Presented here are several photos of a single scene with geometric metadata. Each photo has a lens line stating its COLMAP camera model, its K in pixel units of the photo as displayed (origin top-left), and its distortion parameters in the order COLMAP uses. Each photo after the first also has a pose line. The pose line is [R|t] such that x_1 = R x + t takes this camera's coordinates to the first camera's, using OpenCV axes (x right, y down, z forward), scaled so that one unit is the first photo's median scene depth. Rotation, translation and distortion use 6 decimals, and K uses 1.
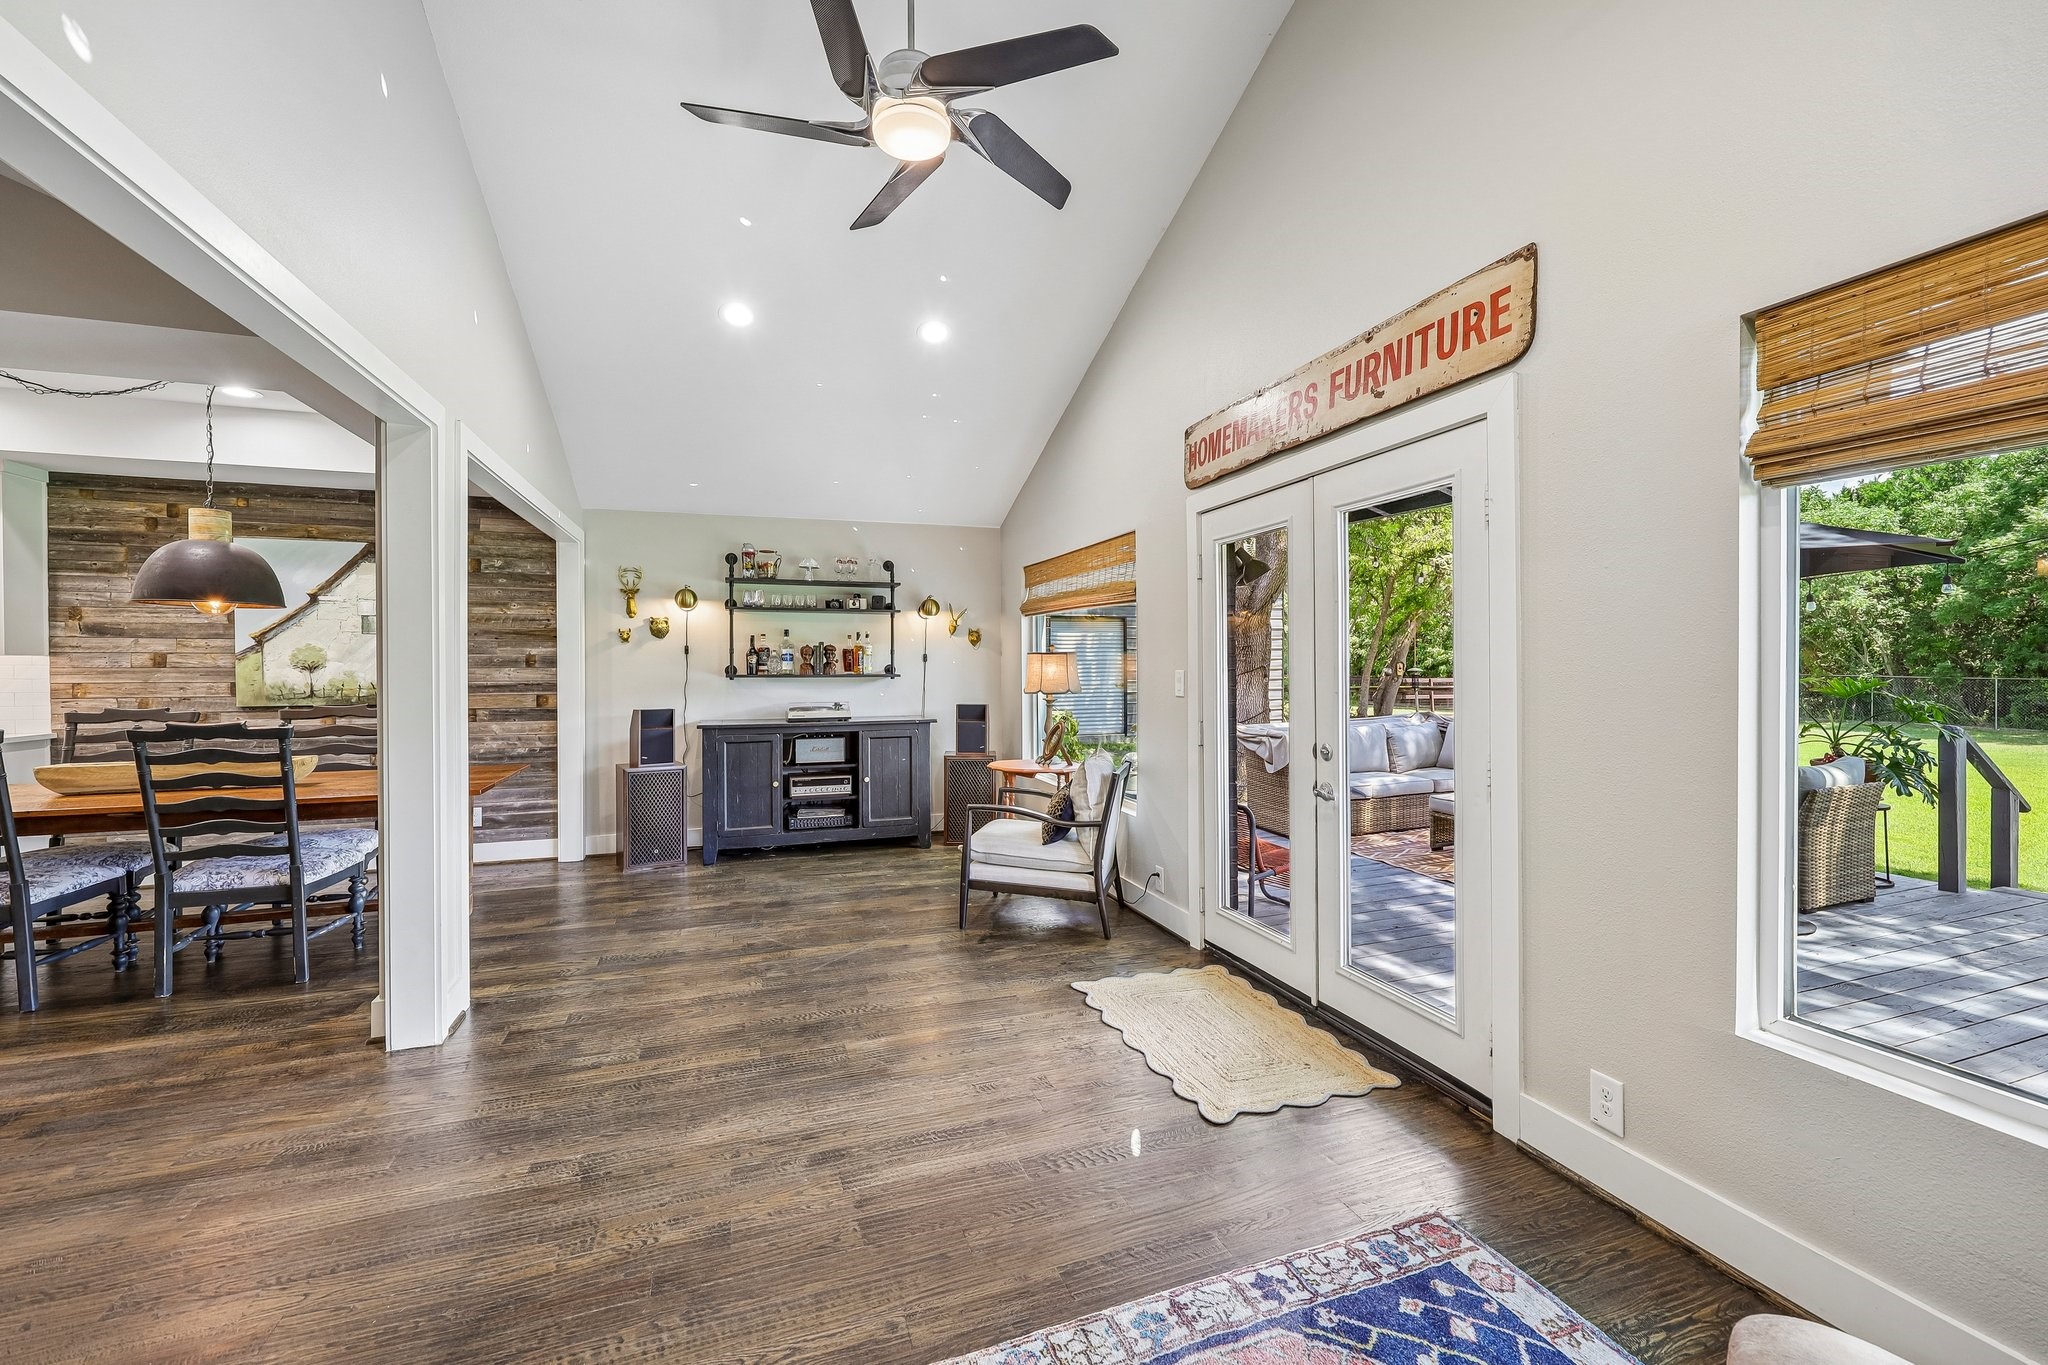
lens RADIAL K [[832.1, 0, 1026.2], [0, 832.1, 671.3], [0, 0, 1]] dist [-0.000680, -0.000220]
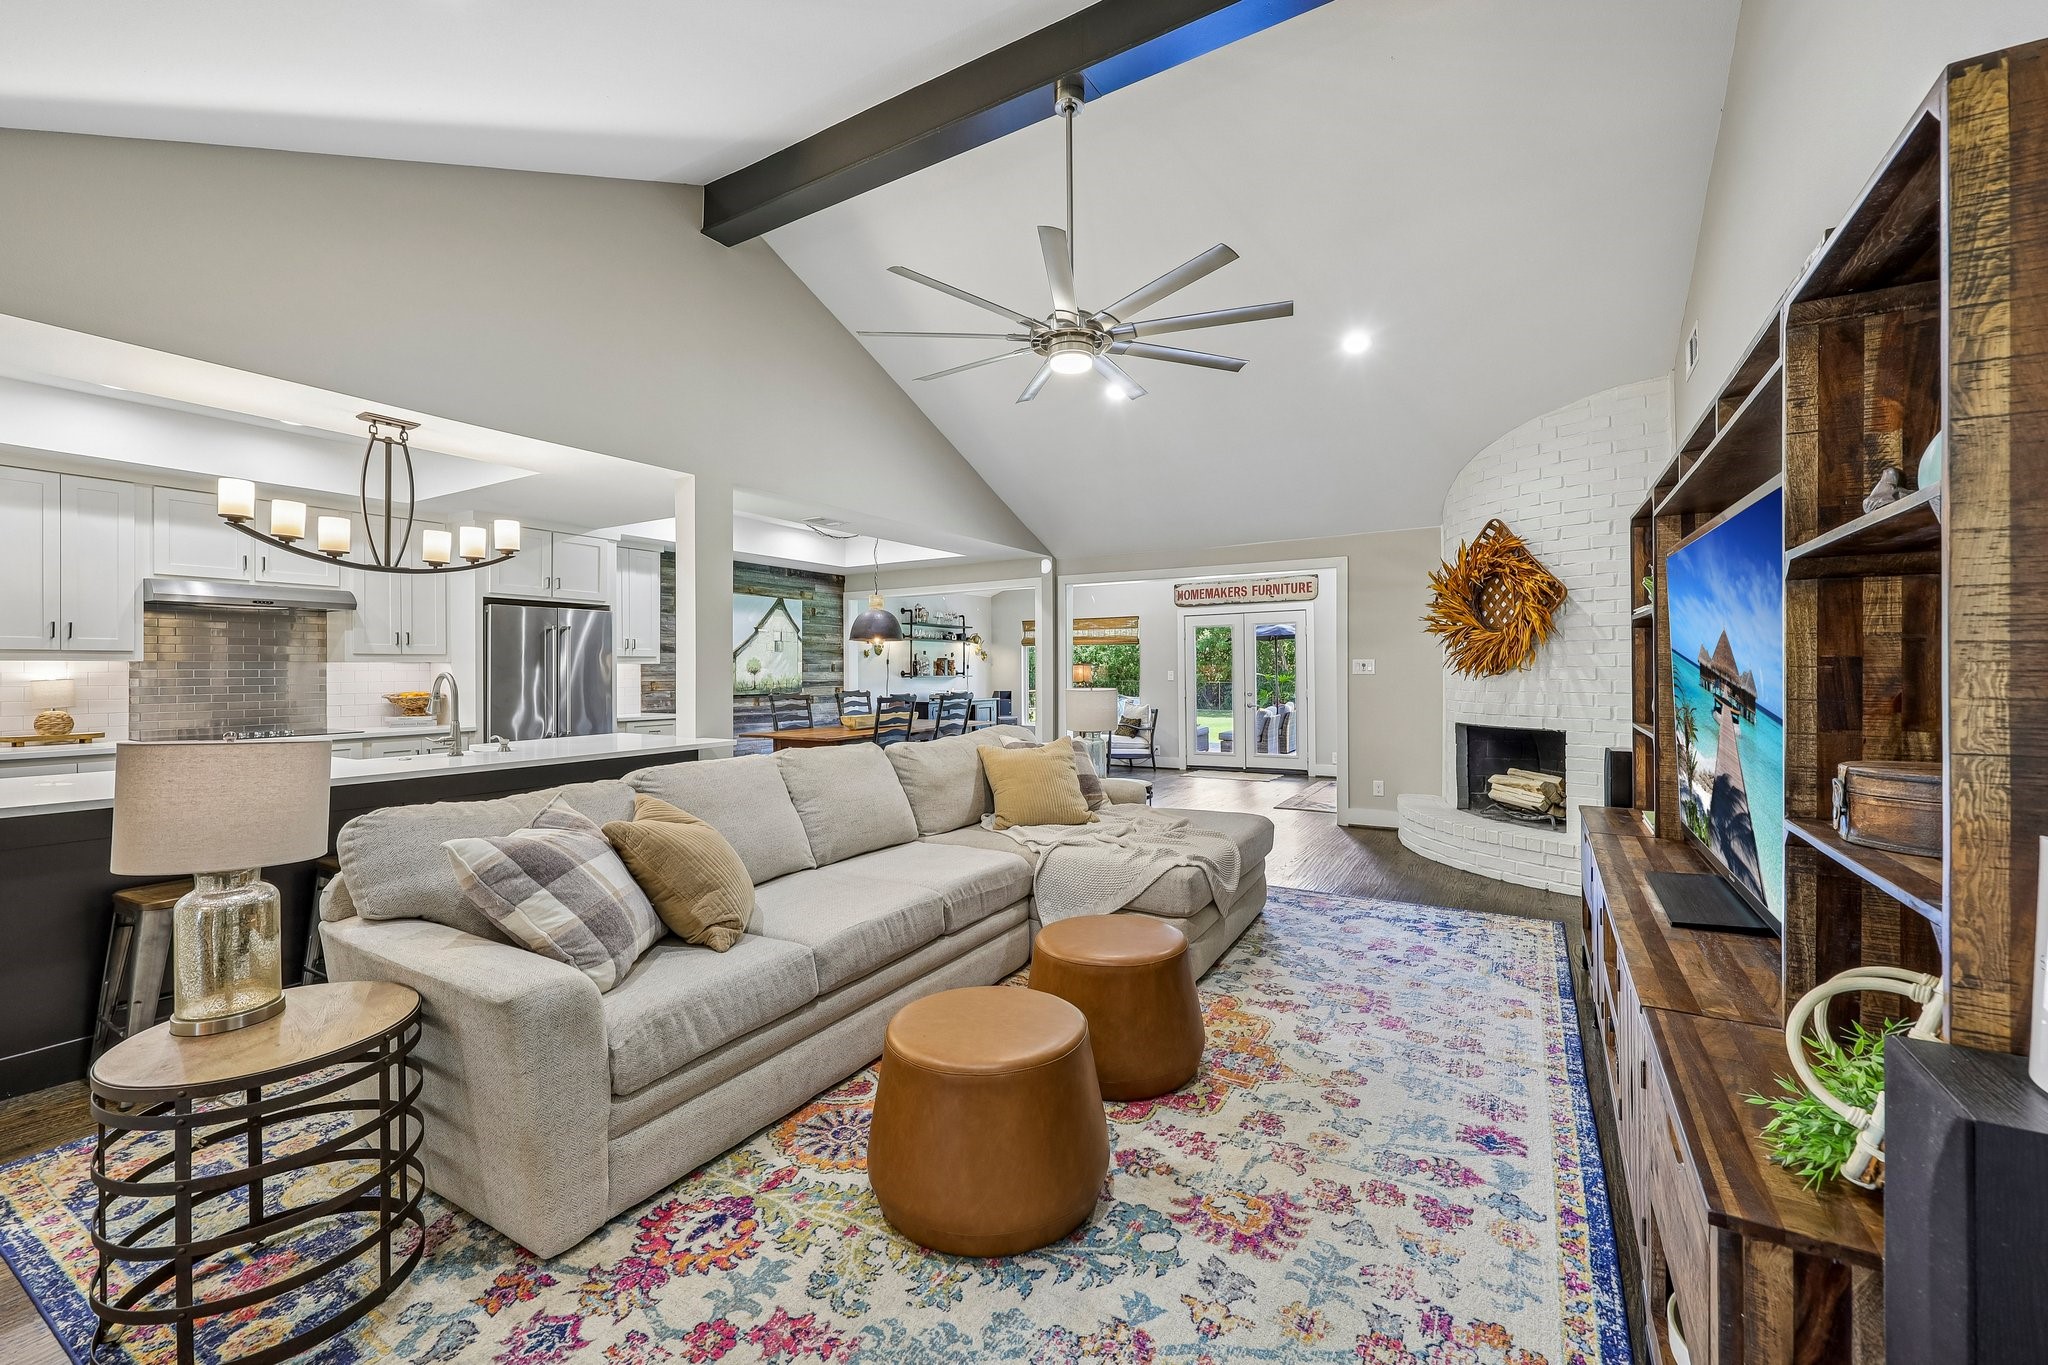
lens RADIAL K [[832.1, 0, 1020.4], [0, 832.1, 673.3], [0, 0, 1]] dist [-0.000680, -0.000220]
pose [[0.774262, -0.003403, 0.632857, -1.898111], [0.009236, 0.999940, -0.005922, 0.017869], [-0.632798, 0.010430, 0.774246, -0.797140]]
